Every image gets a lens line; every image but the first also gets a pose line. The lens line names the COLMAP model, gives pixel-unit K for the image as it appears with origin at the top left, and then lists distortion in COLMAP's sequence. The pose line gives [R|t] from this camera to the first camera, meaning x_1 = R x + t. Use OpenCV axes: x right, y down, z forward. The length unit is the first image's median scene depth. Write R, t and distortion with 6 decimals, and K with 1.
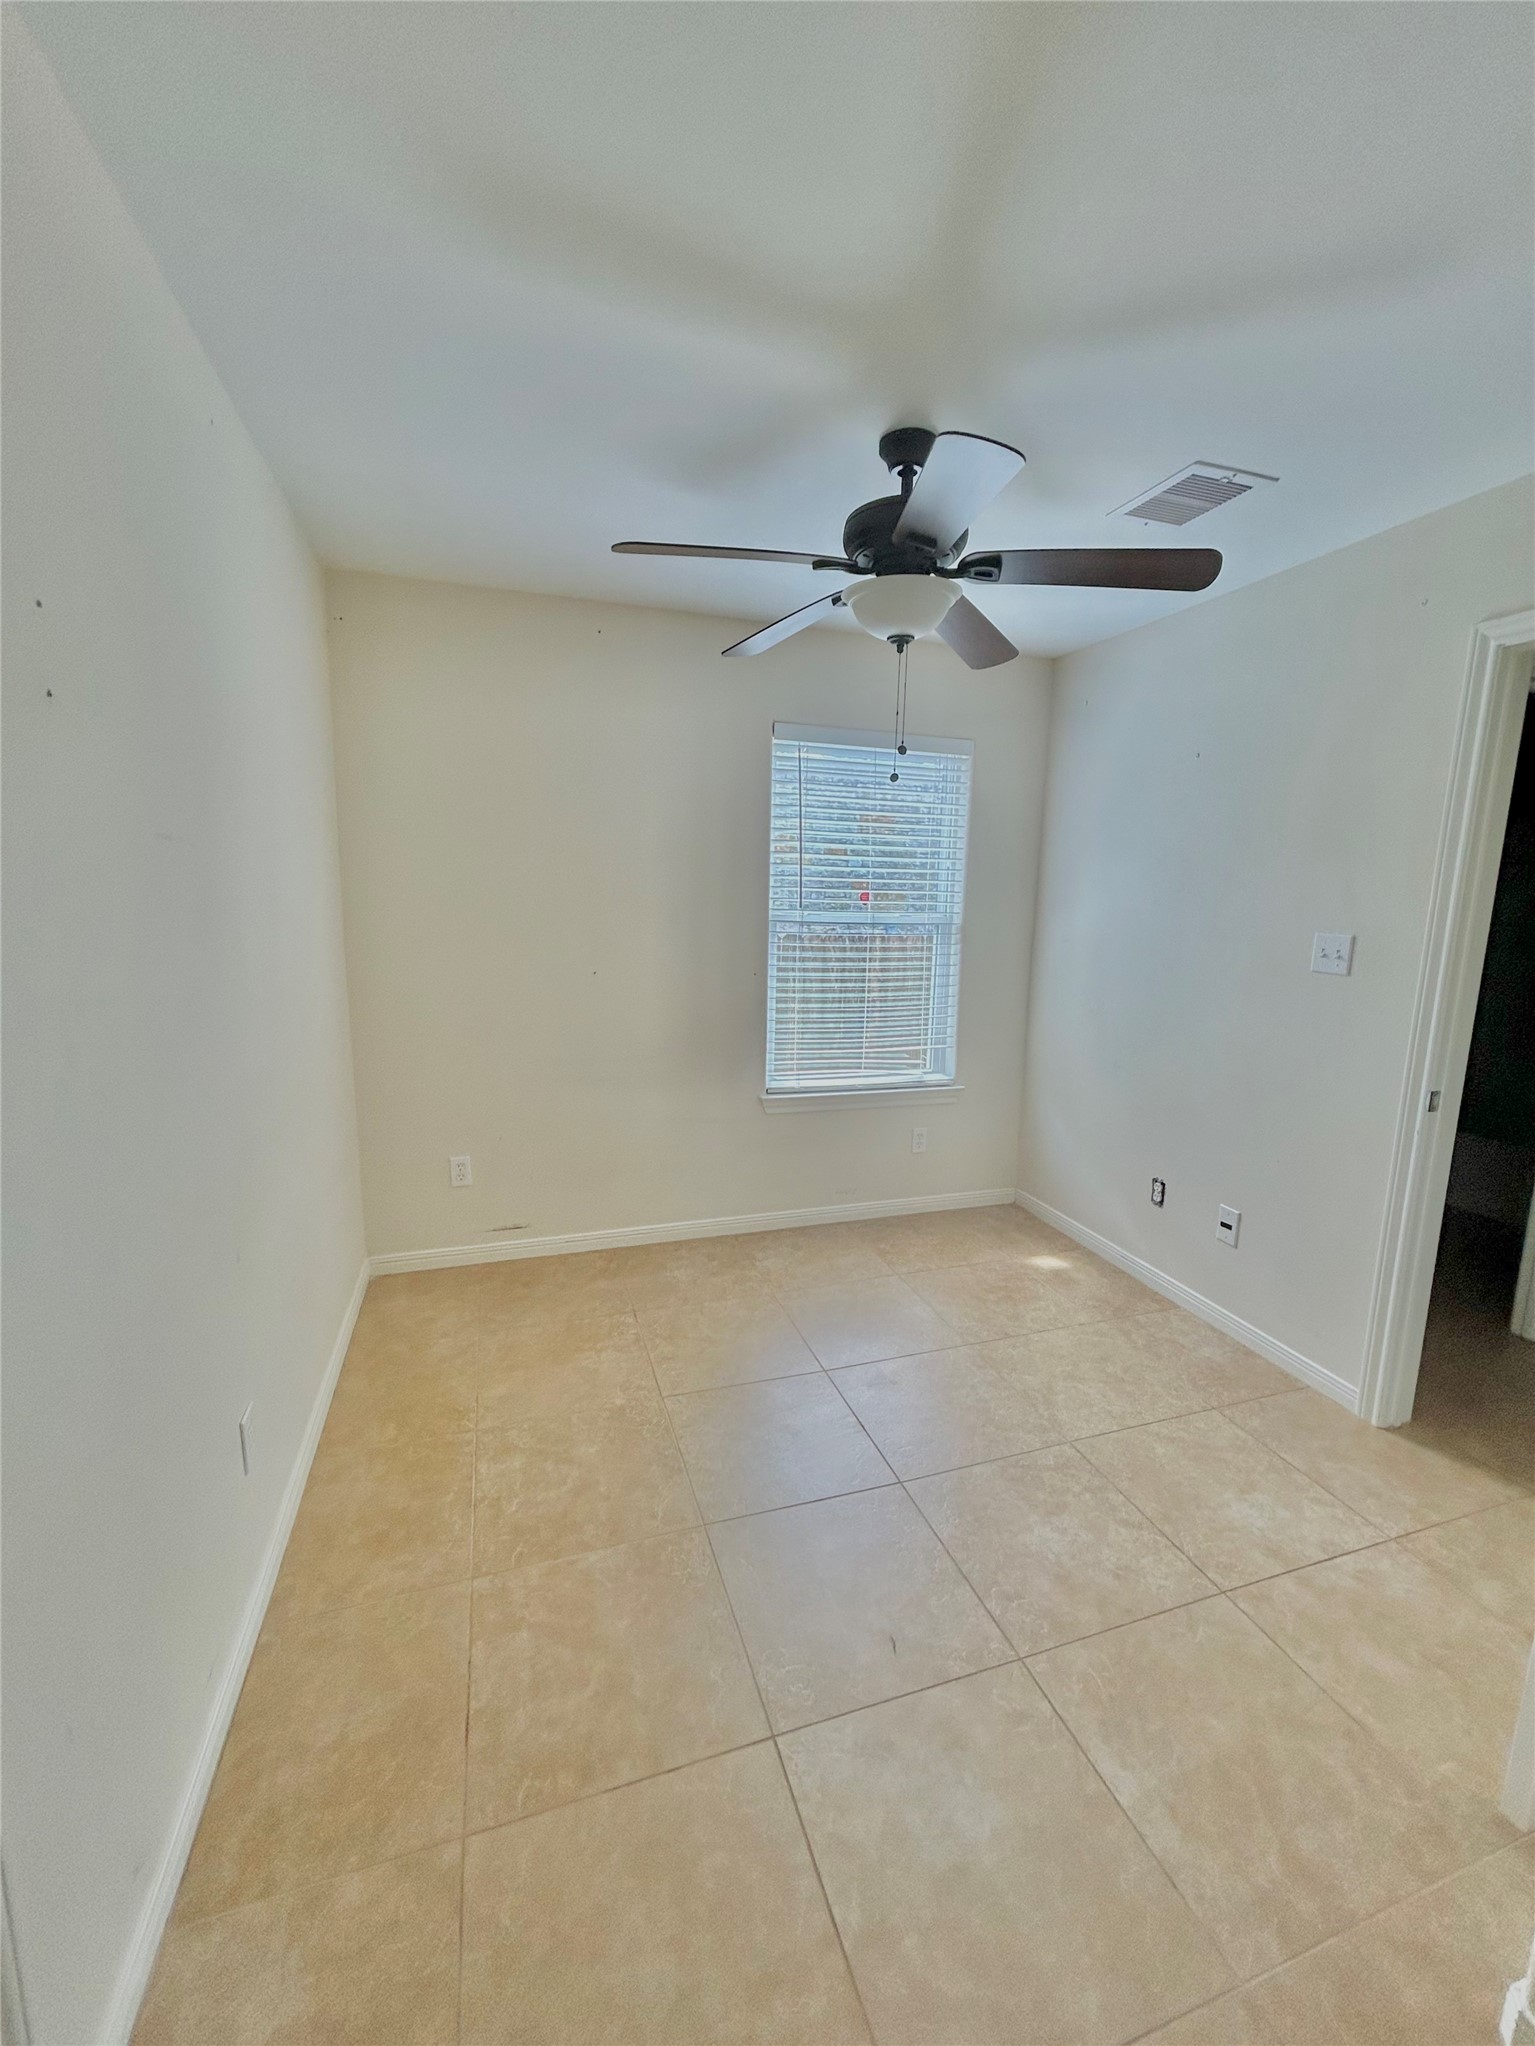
lens RADIAL K [[828.0, 0, 779.2], [0, 828.0, 1029.3], [0, 0, 1]] dist [0.000748, 0.000469]
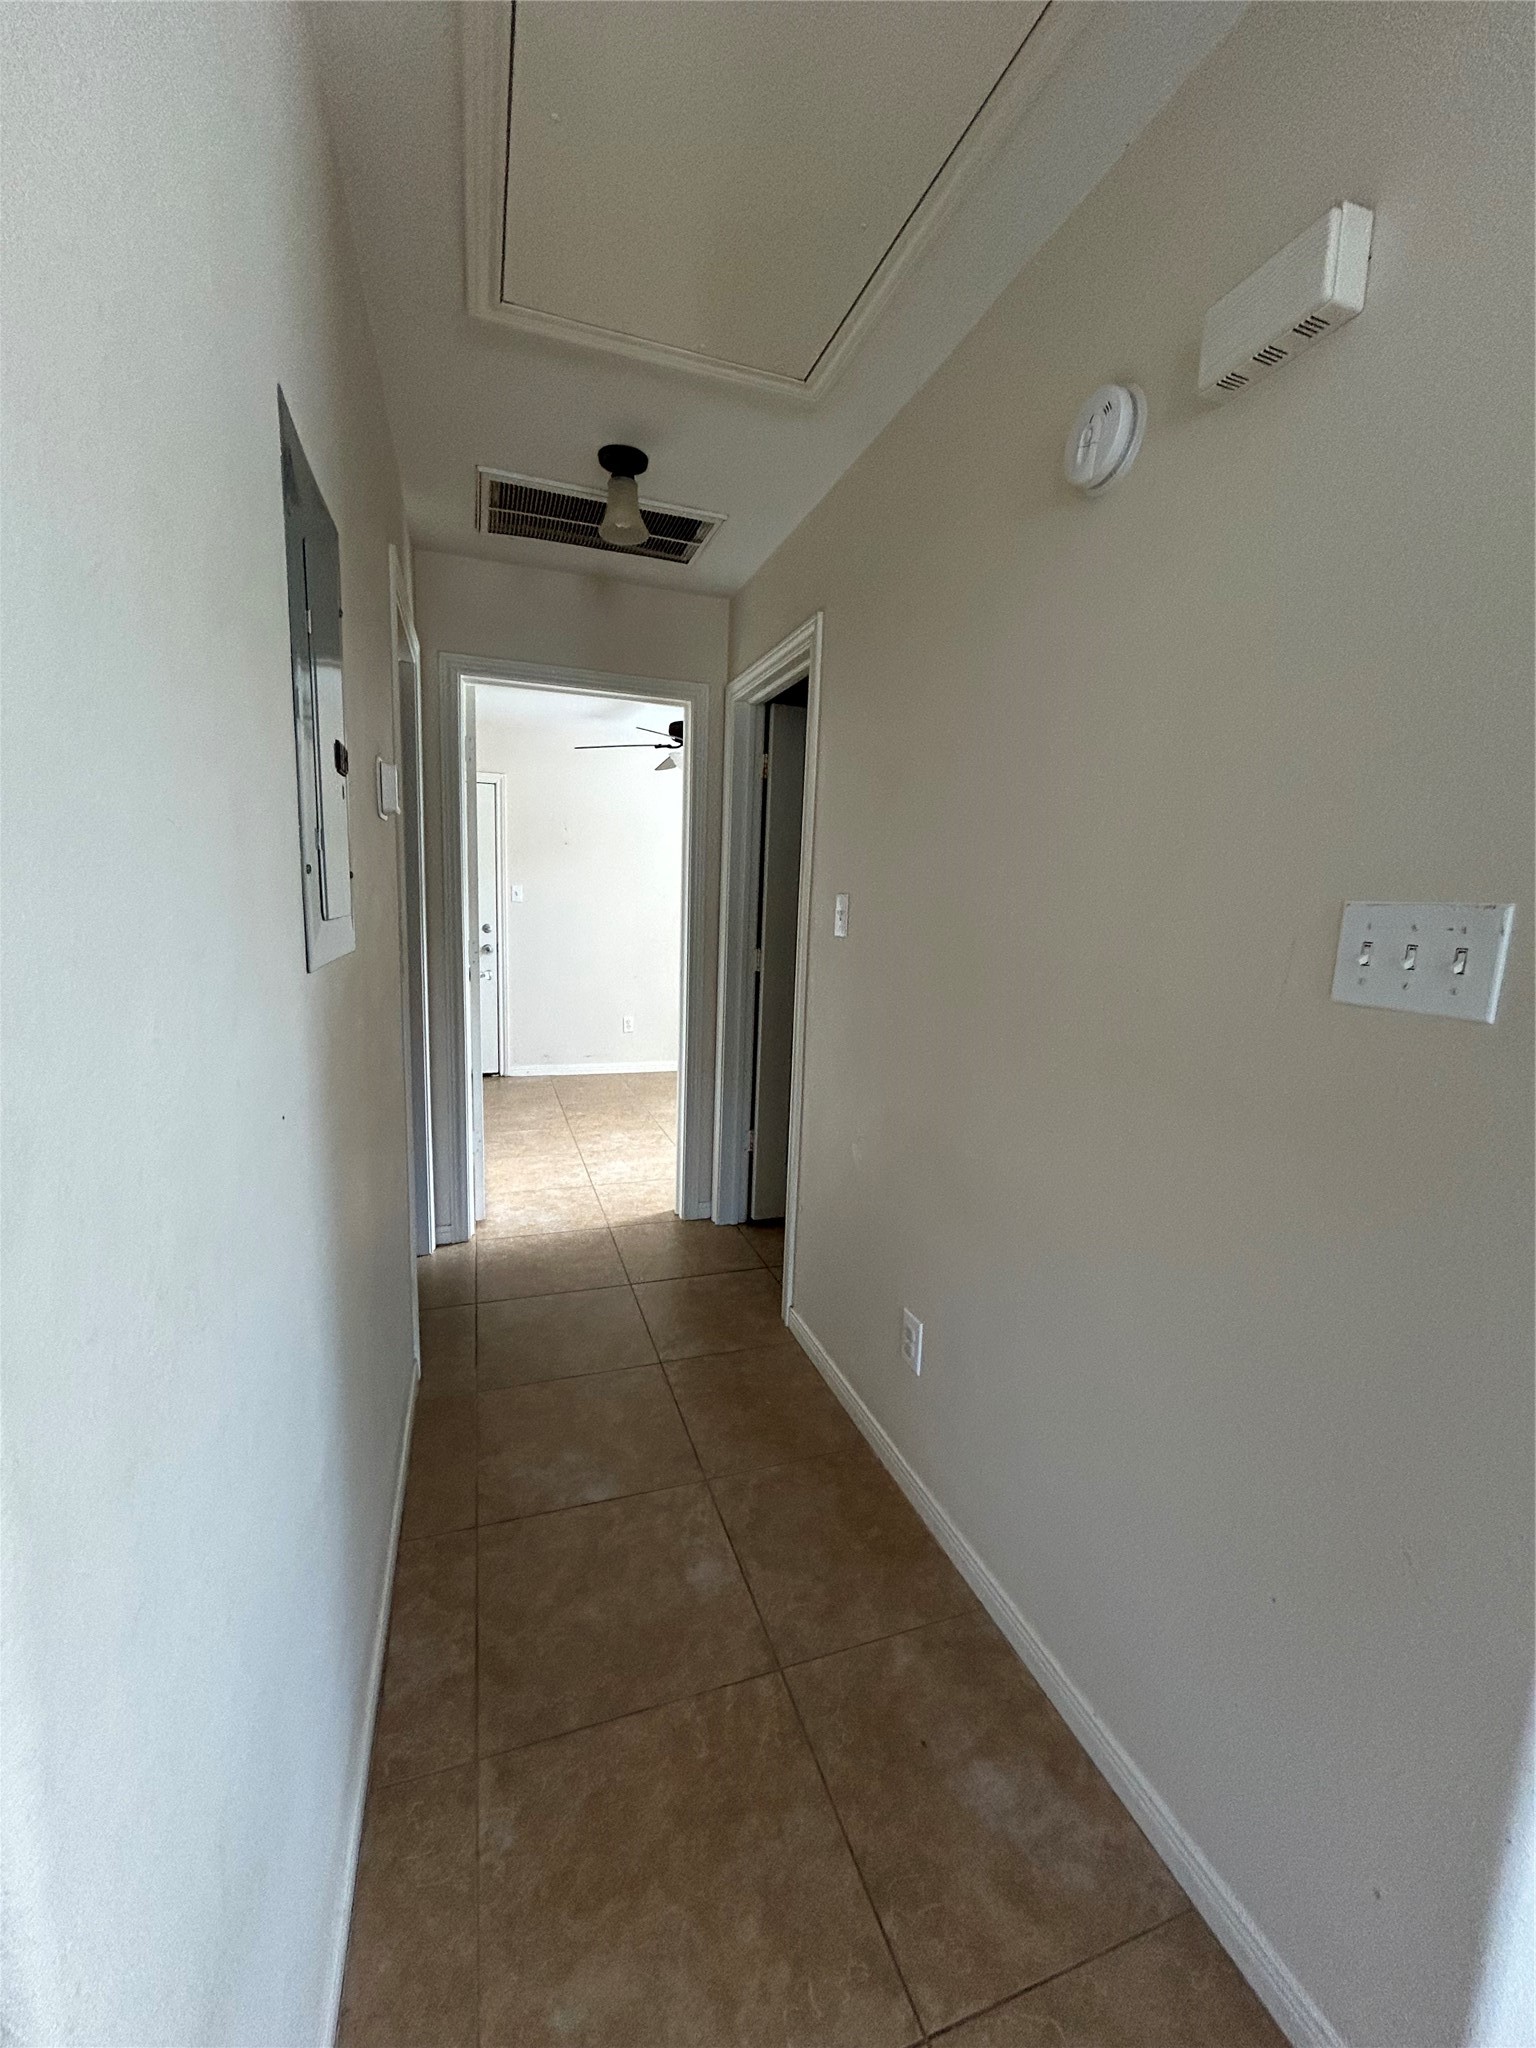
lens RADIAL K [[828.8, 0, 773.0], [0, 828.8, 1021.9], [0, 0, 1]] dist [0.000748, 0.000469]
pose [[0.021020, 0.125334, -0.991892, 2.484433], [-0.205771, 0.971413, 0.118385, -0.087792], [0.978374, 0.201614, 0.046209, 1.159841]]
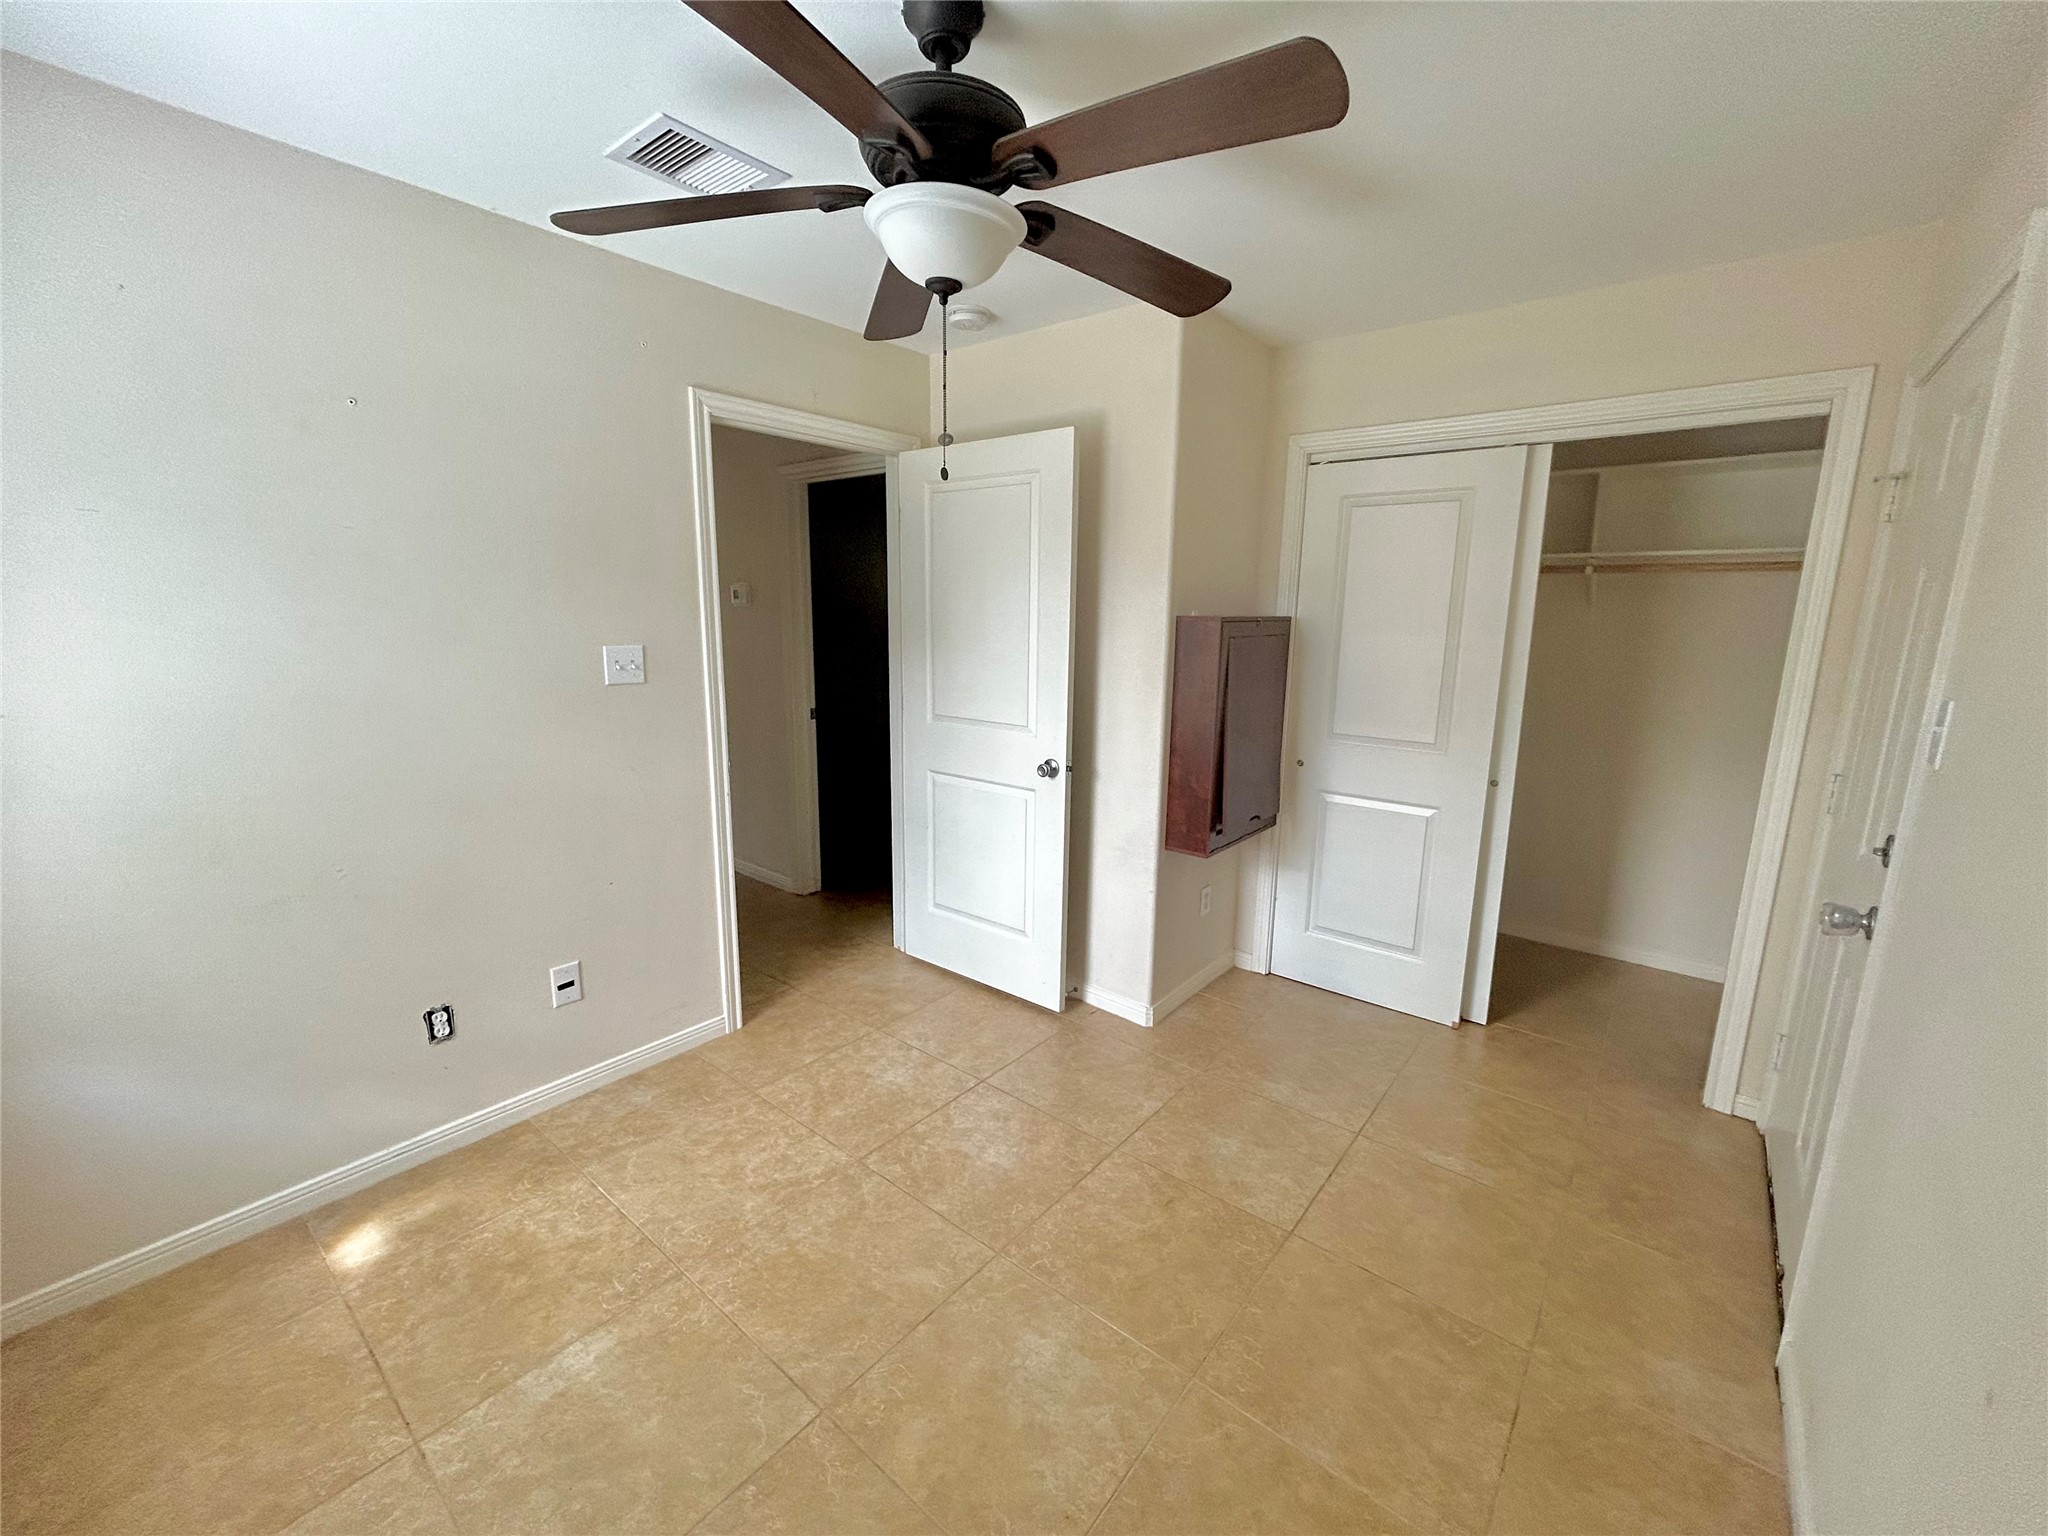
lens RADIAL K [[828.8, 0, 1014.2], [0, 828.8, 766.9], [0, 0, 1]] dist [0.000748, 0.000469]
pose [[-0.525907, -0.188513, 0.829388, -0.537297], [0.119855, 0.948973, 0.291692, -0.247810], [-0.842055, 0.252809, -0.476477, 1.292391]]
